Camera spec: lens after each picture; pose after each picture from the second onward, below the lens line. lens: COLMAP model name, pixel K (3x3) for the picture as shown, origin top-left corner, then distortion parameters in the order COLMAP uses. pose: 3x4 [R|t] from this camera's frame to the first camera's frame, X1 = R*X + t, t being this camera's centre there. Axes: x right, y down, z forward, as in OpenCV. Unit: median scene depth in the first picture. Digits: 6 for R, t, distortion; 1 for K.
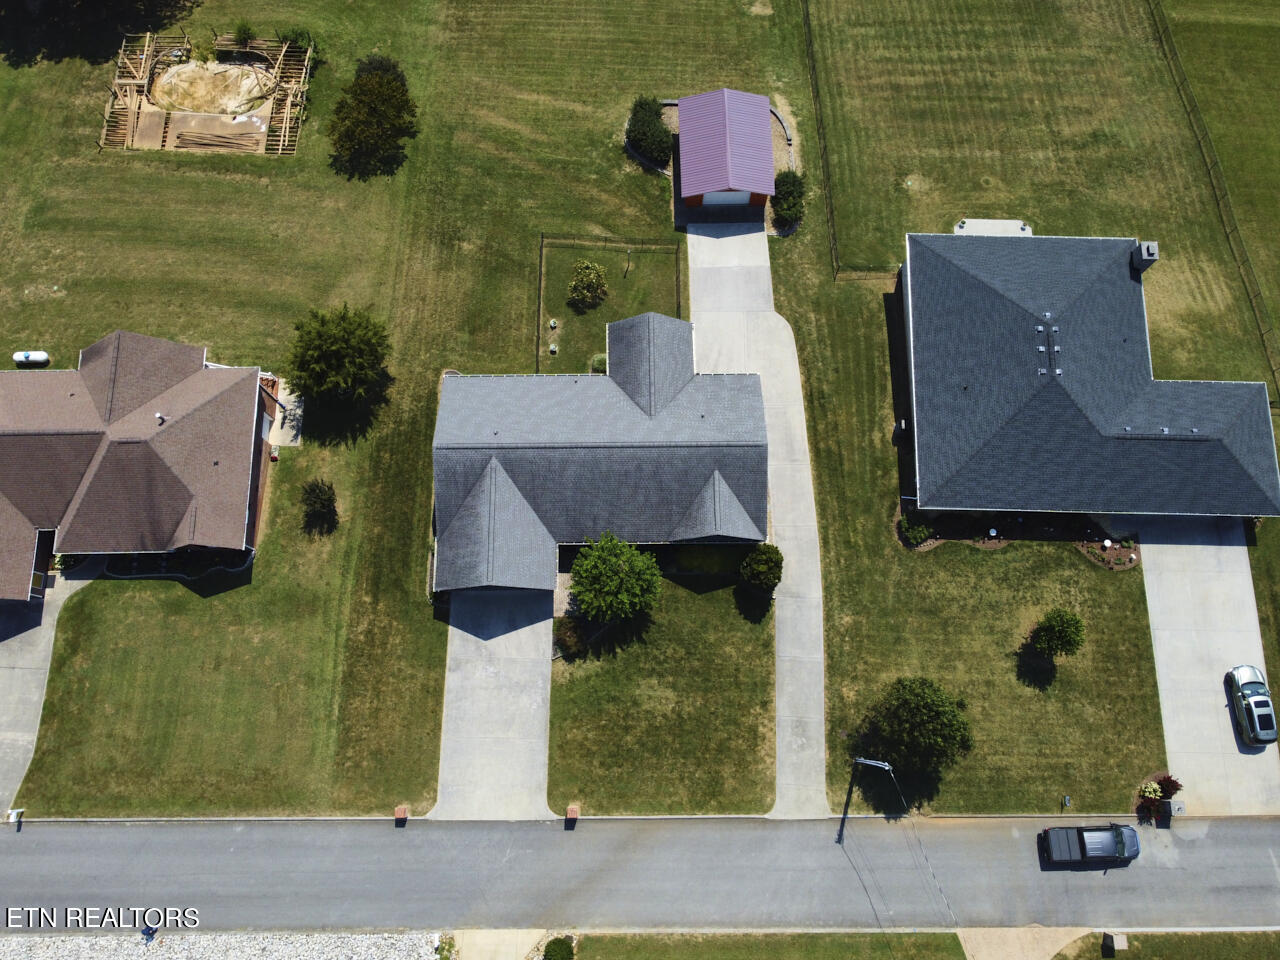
lens RADIAL K [[994.2, 0, 640.0], [0, 994.2, 480.0], [0, 0, 1]] dist [-0.001567, -0.002399]
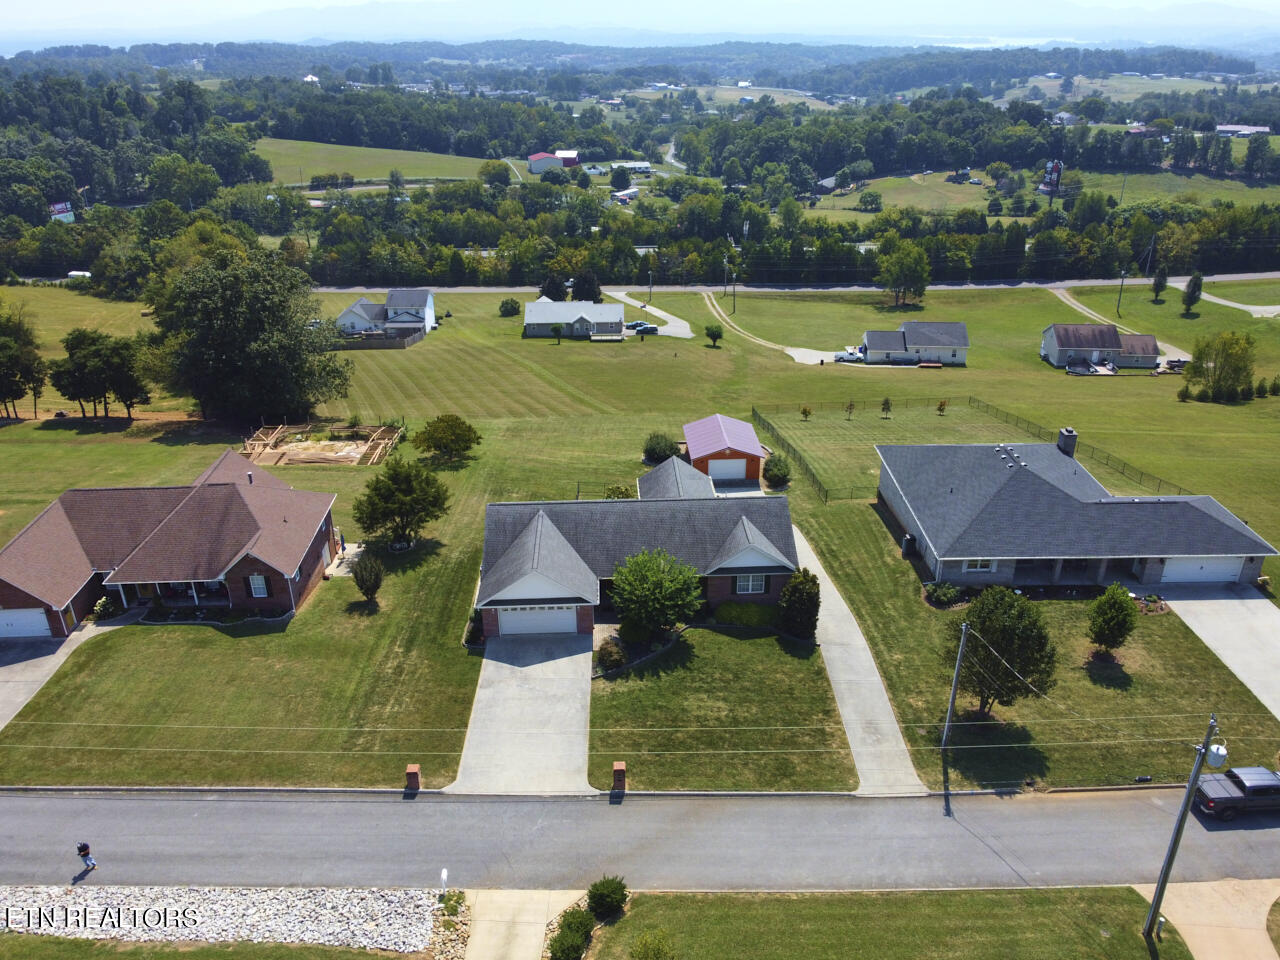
lens RADIAL K [[969.5, 0, 640.0], [0, 969.5, 480.0], [0, 0, 1]] dist [0.000593, -0.002953]
pose [[0.999409, -0.021709, 0.026660, -0.063972], [0.034375, 0.644331, -0.763974, 0.762587], [-0.000593, 0.764439, 0.644696, 0.273332]]
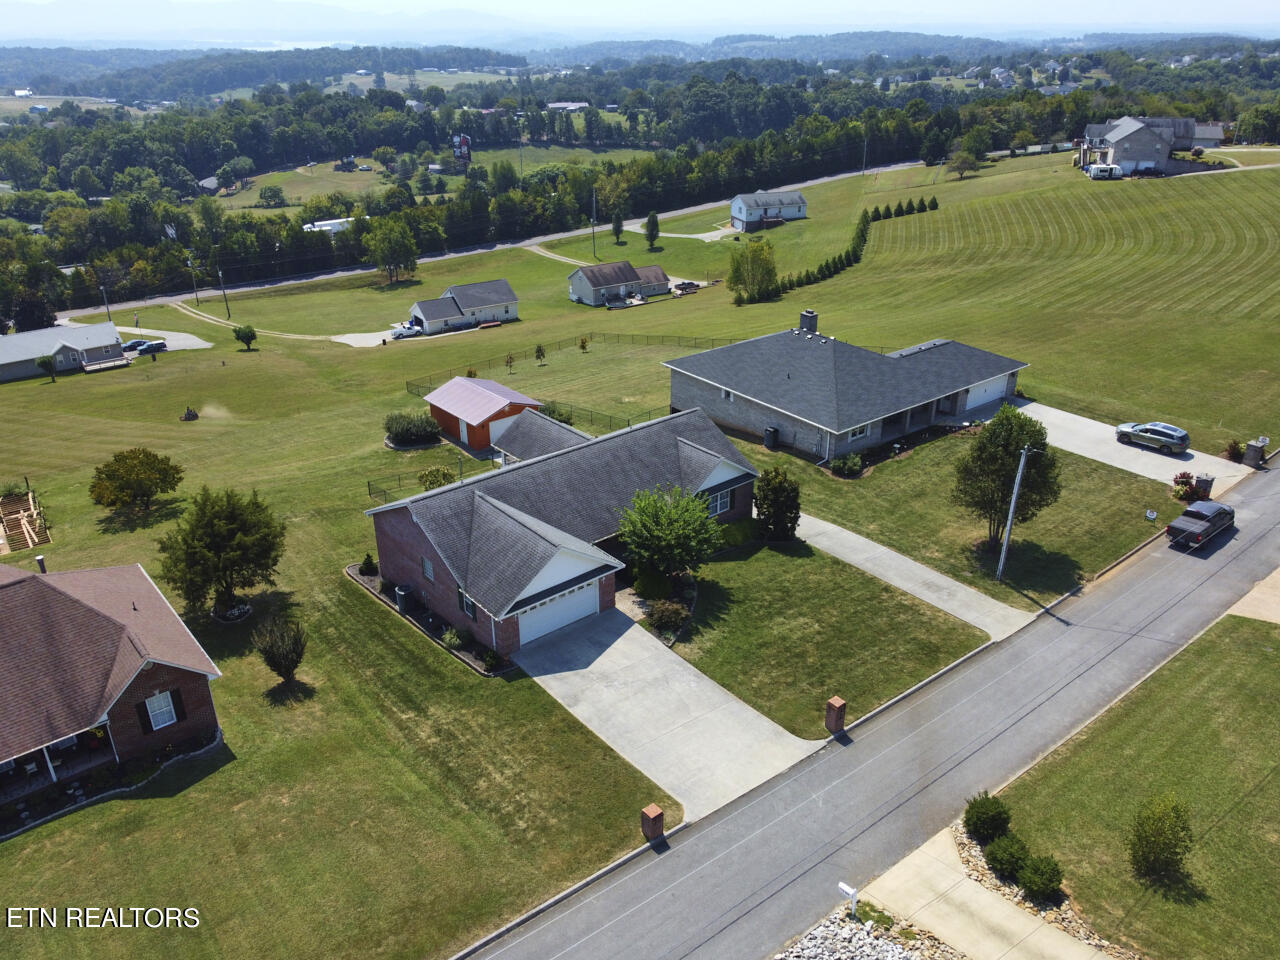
lens RADIAL K [[969.5, 0, 640.0], [0, 969.5, 480.0], [0, 0, 1]] dist [0.000593, -0.002953]
pose [[0.774132, -0.275804, 0.569783, -0.504204], [0.613535, 0.548530, -0.568058, 0.527692], [-0.155870, 0.789333, 0.593850, 0.455802]]
